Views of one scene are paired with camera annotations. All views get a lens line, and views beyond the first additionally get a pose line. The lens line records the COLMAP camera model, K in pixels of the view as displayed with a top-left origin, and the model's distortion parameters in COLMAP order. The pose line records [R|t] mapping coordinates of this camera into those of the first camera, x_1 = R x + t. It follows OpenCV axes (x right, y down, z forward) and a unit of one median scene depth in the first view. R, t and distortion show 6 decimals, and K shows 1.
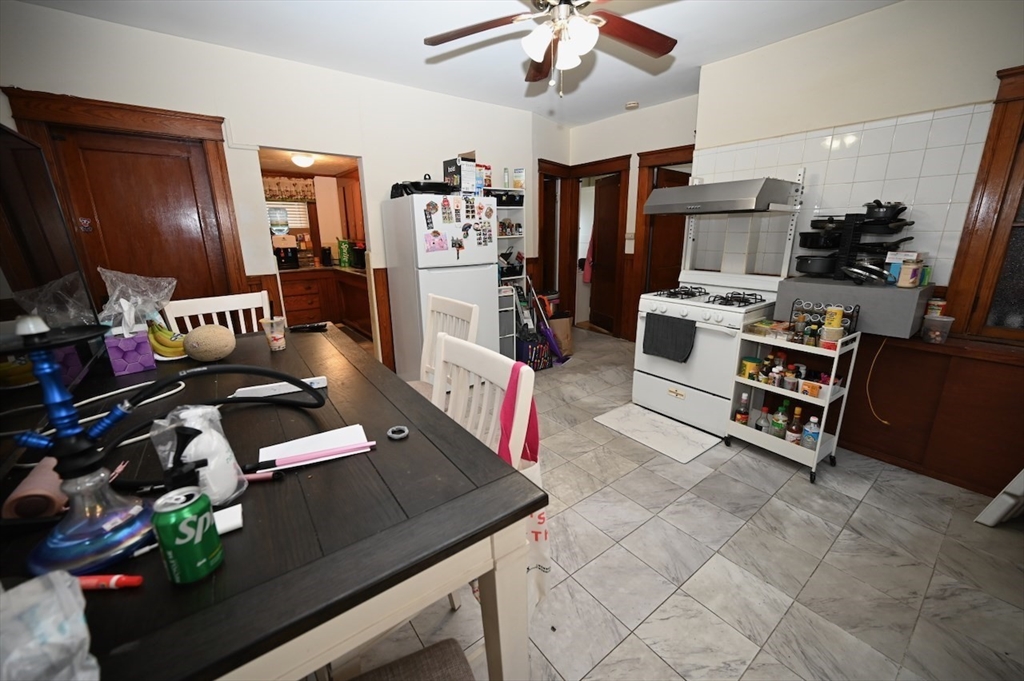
lens RADIAL K [[401.7, 0, 513.5], [0, 401.7, 334.8], [0, 0, 1]] dist [-0.002115, -0.000105]
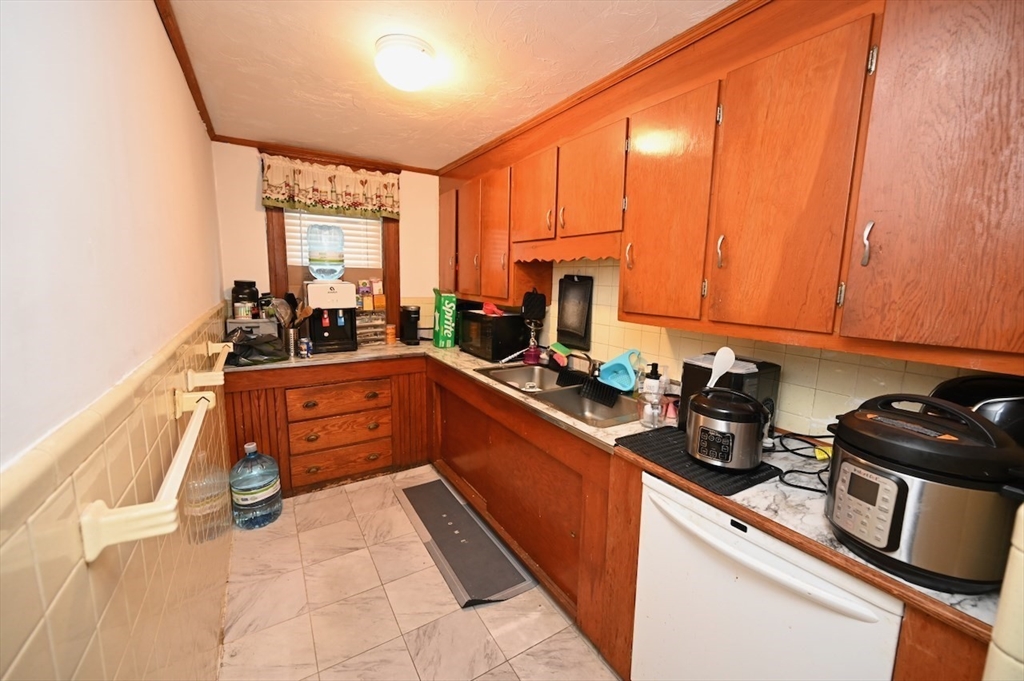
lens RADIAL K [[401.7, 0, 513.5], [0, 401.7, 334.8], [0, 0, 1]] dist [-0.002115, -0.000105]
pose [[0.994742, 0.041104, -0.093804, -0.301210], [-0.050842, 0.993287, -0.103907, -0.142378], [0.088903, 0.108130, 0.990154, 0.535652]]
